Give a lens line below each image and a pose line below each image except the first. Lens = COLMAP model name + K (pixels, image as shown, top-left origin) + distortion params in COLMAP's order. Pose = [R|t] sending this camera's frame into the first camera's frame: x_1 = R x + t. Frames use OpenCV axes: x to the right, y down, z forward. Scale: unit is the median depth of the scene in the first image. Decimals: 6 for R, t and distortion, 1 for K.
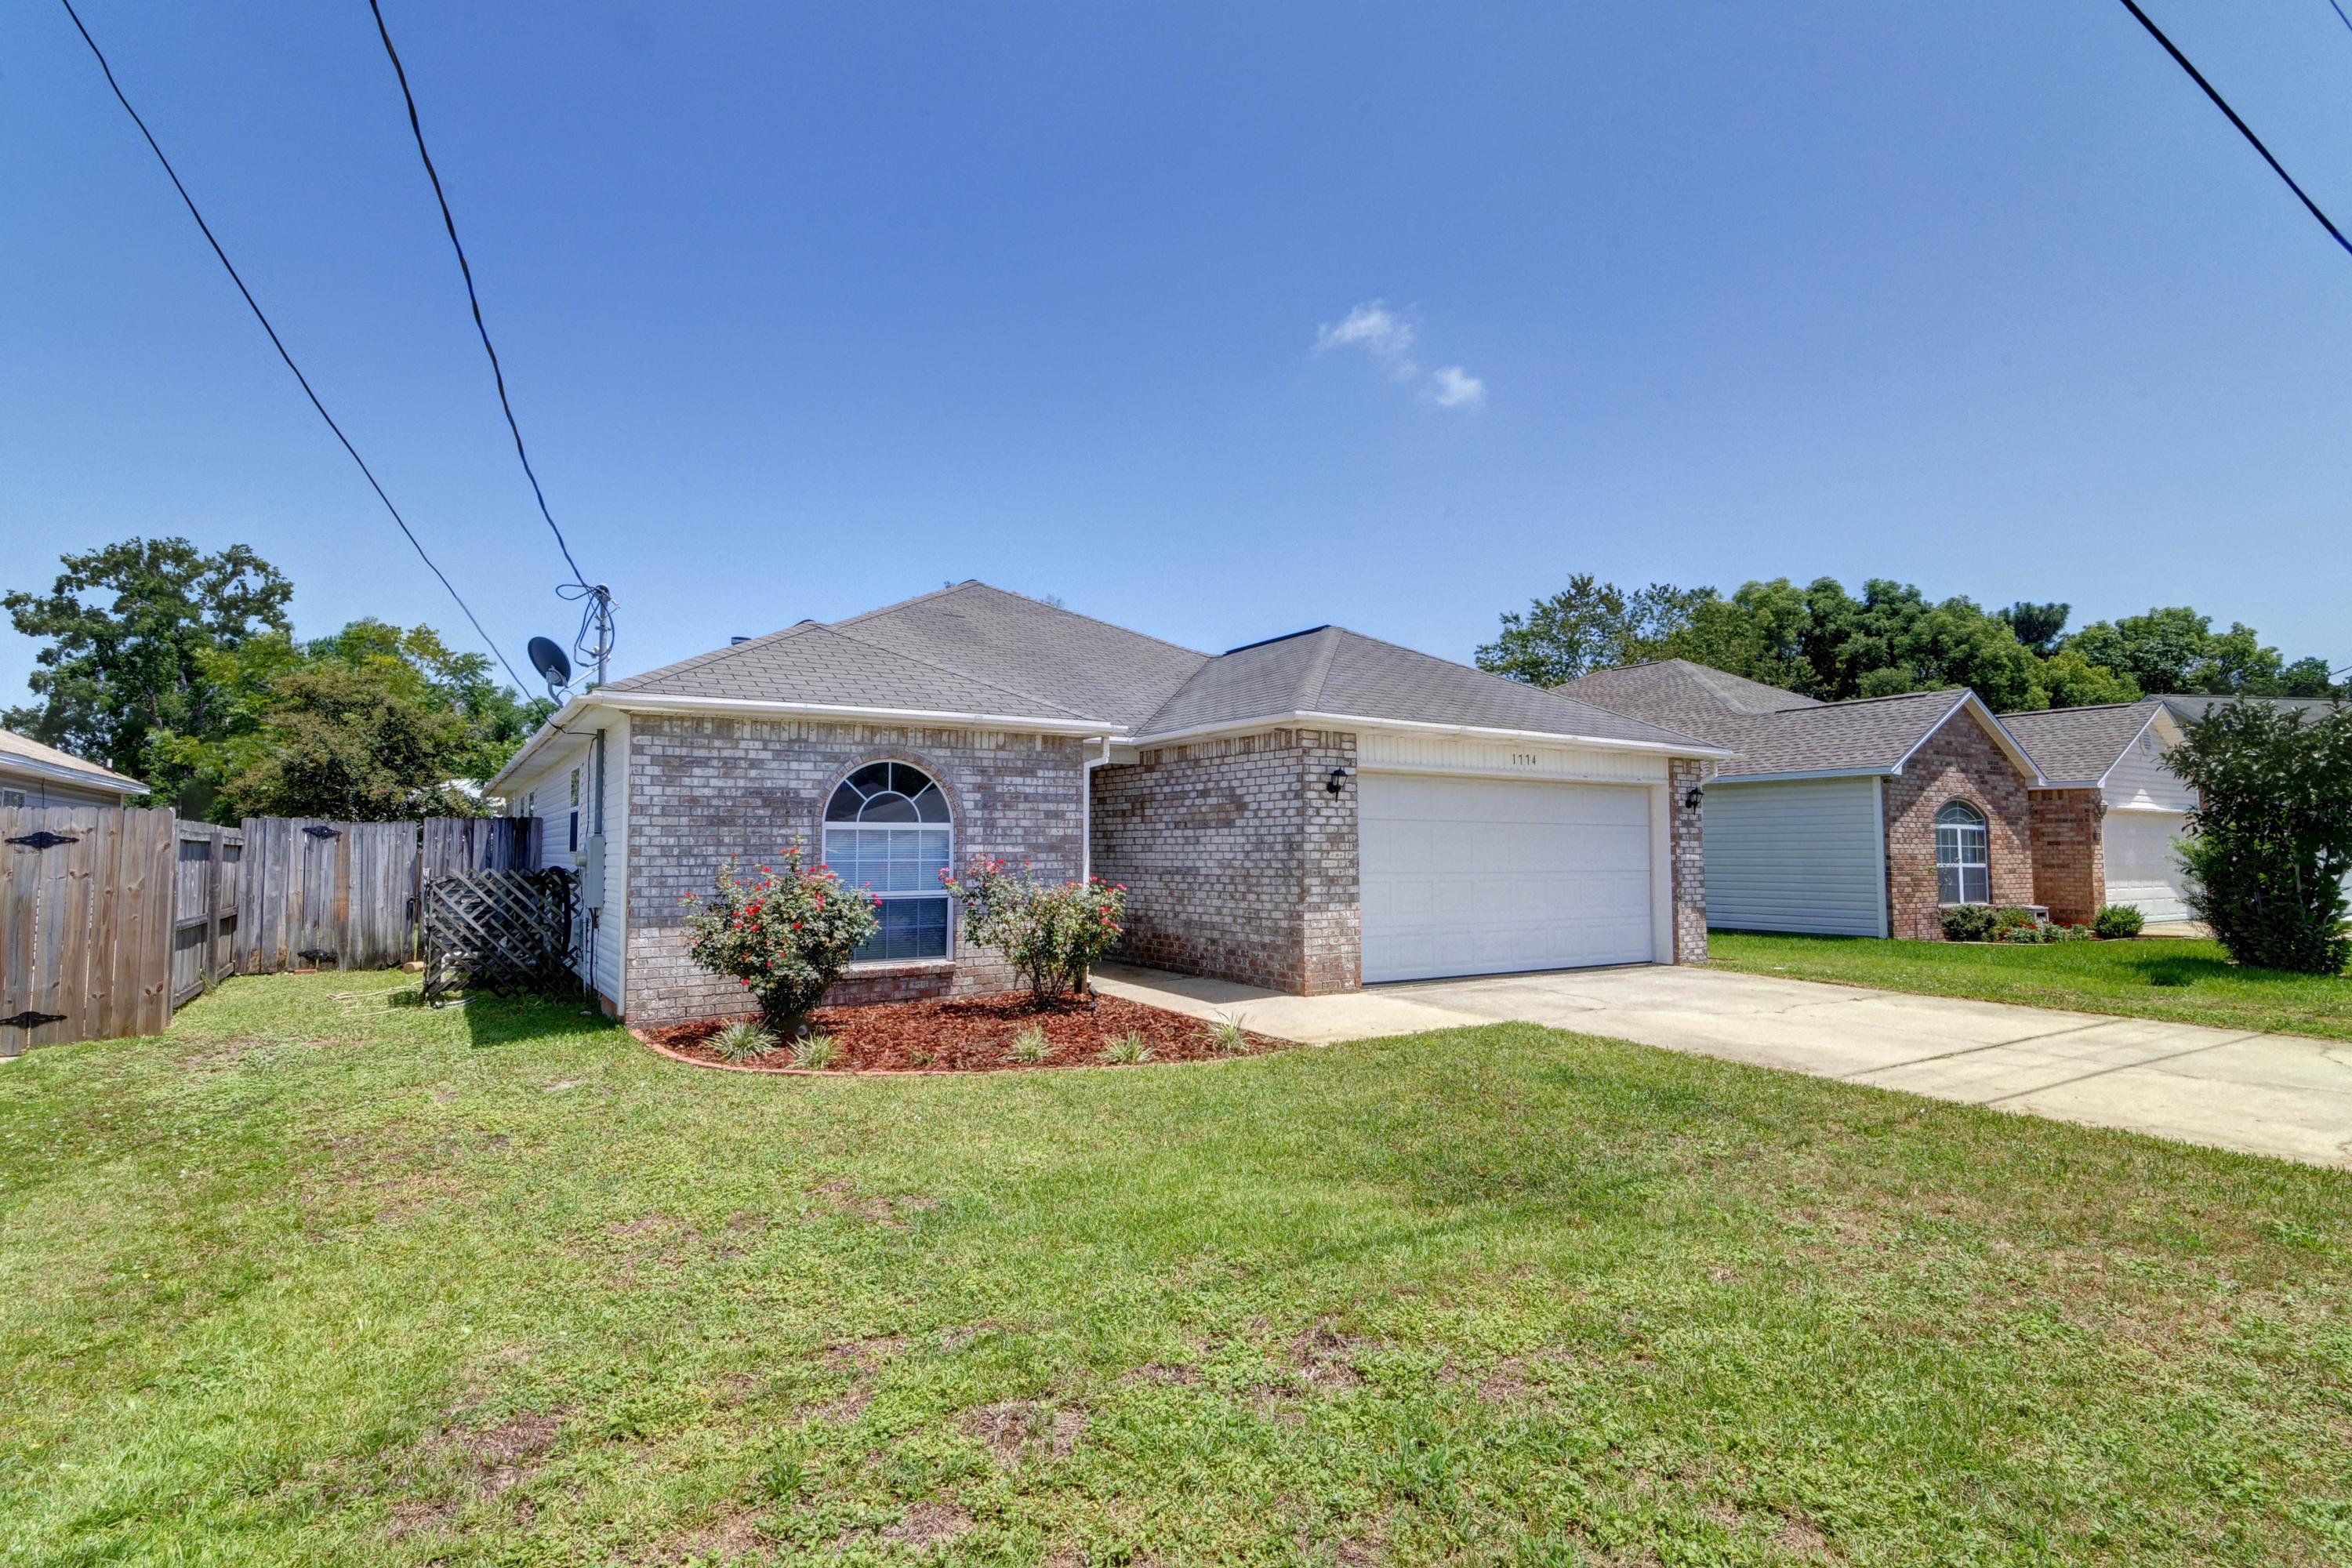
lens RADIAL K [[1178.9, 0, 1179.7], [0, 1178.9, 768.9], [0, 0, 1]] dist [0.002745, 0.000234]
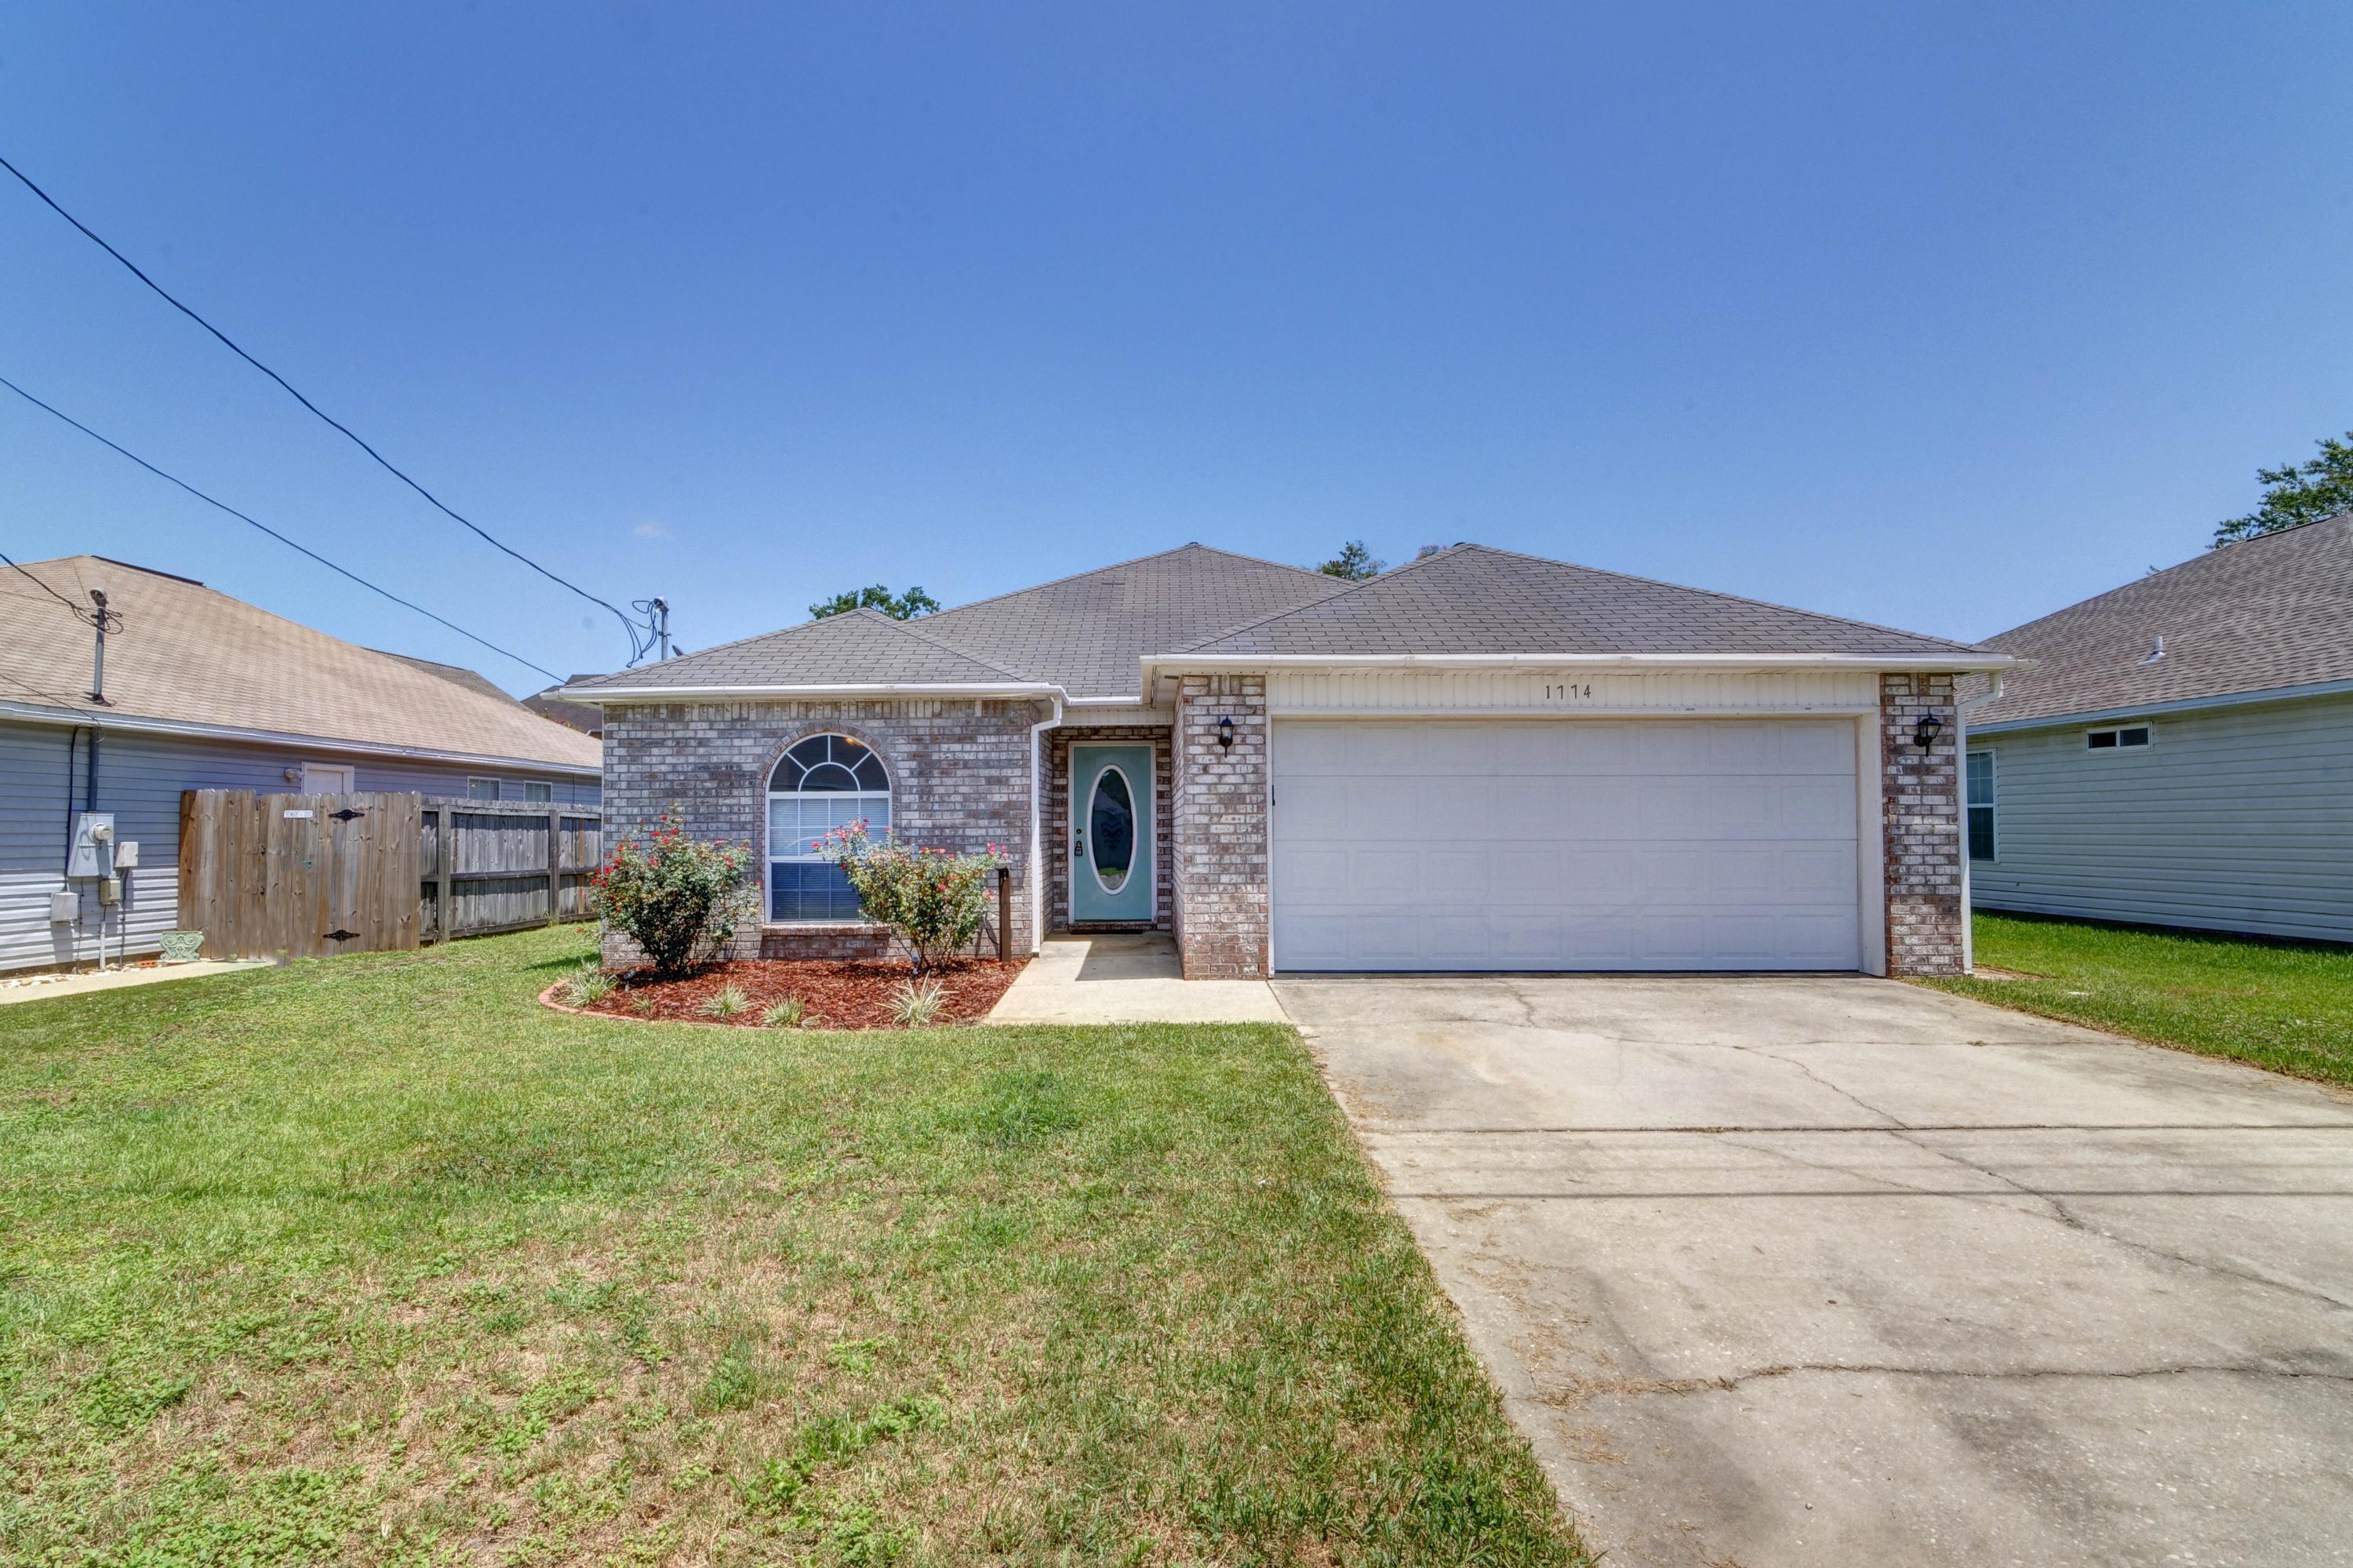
lens RADIAL K [[1232.3, 0, 1176.5], [0, 1232.3, 784.0], [0, 0, 1]] dist [0.002387, 0.000171]
pose [[0.830696, -0.024585, -0.556183, 0.609233], [0.043517, 0.998835, 0.020845, 0.027734], [0.555022, -0.041519, 0.830799, 0.237151]]
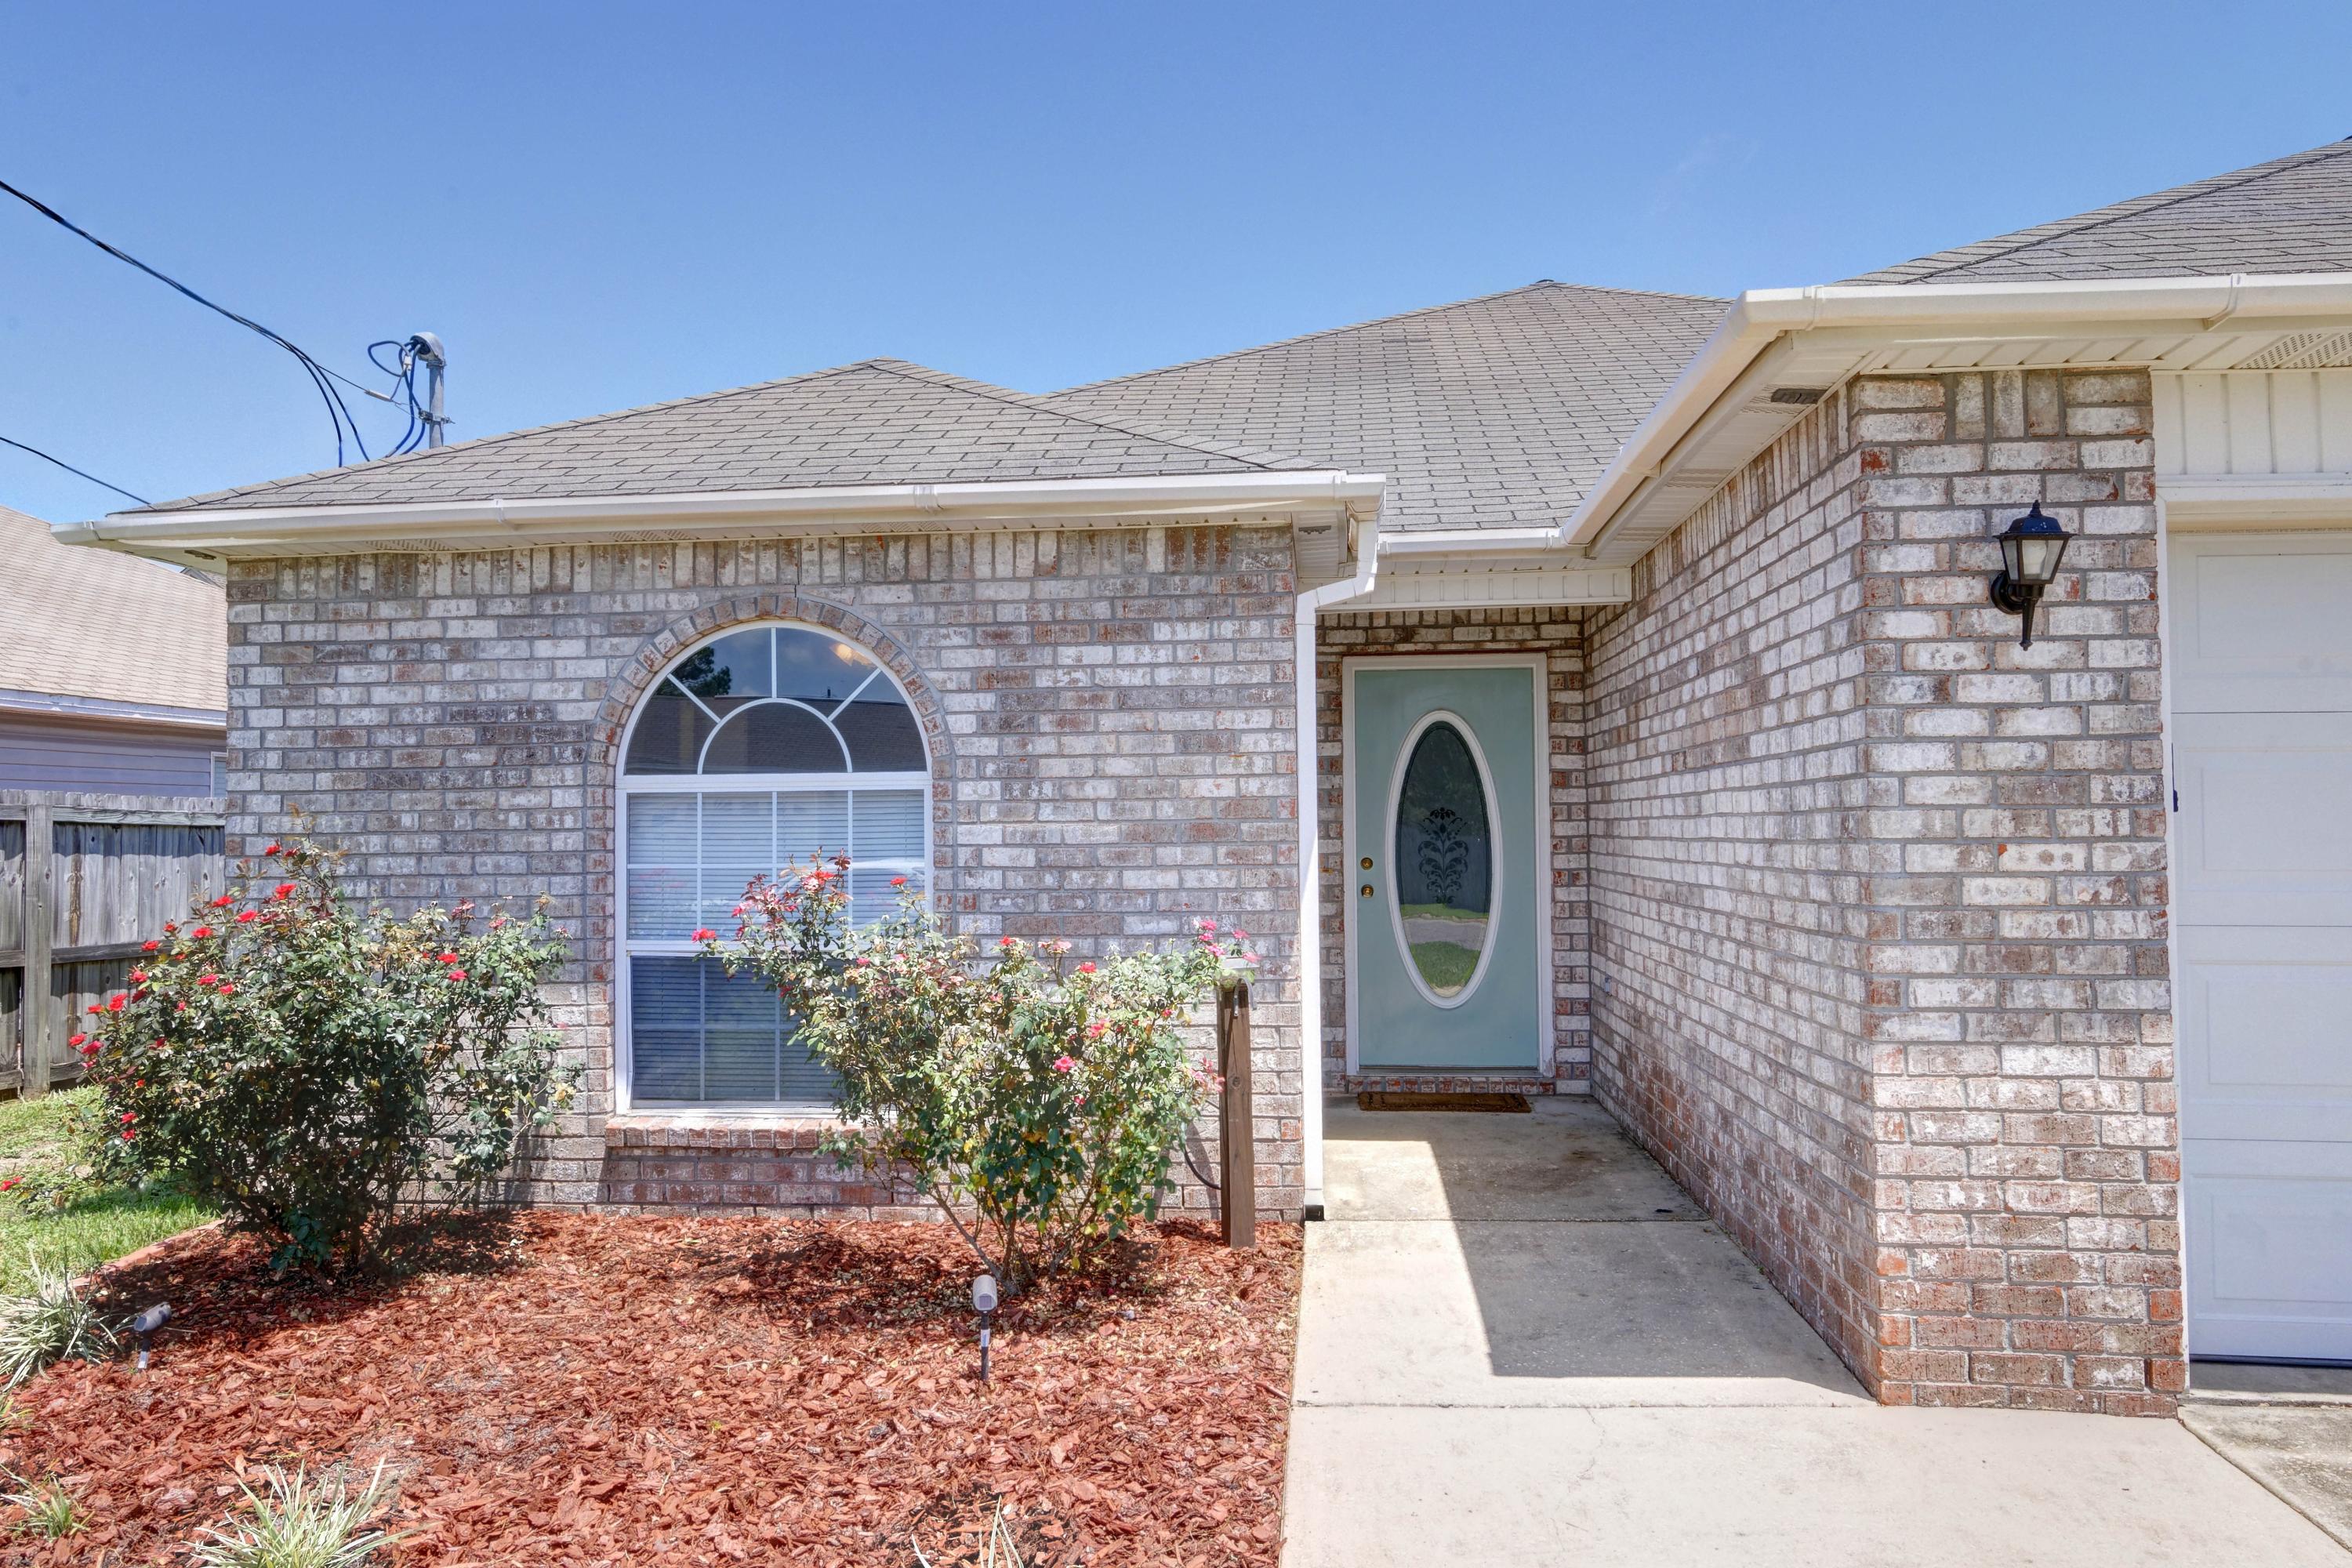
lens RADIAL K [[1605.5, 0, 1191.2], [0, 1605.5, 777.3], [0, 0, 1]] dist [0.004830, -0.000073]
pose [[0.770468, -0.024774, -0.636997, 0.215896], [0.050638, 0.998465, 0.022416, 0.039743], [0.635464, -0.049527, 0.770540, 0.630995]]
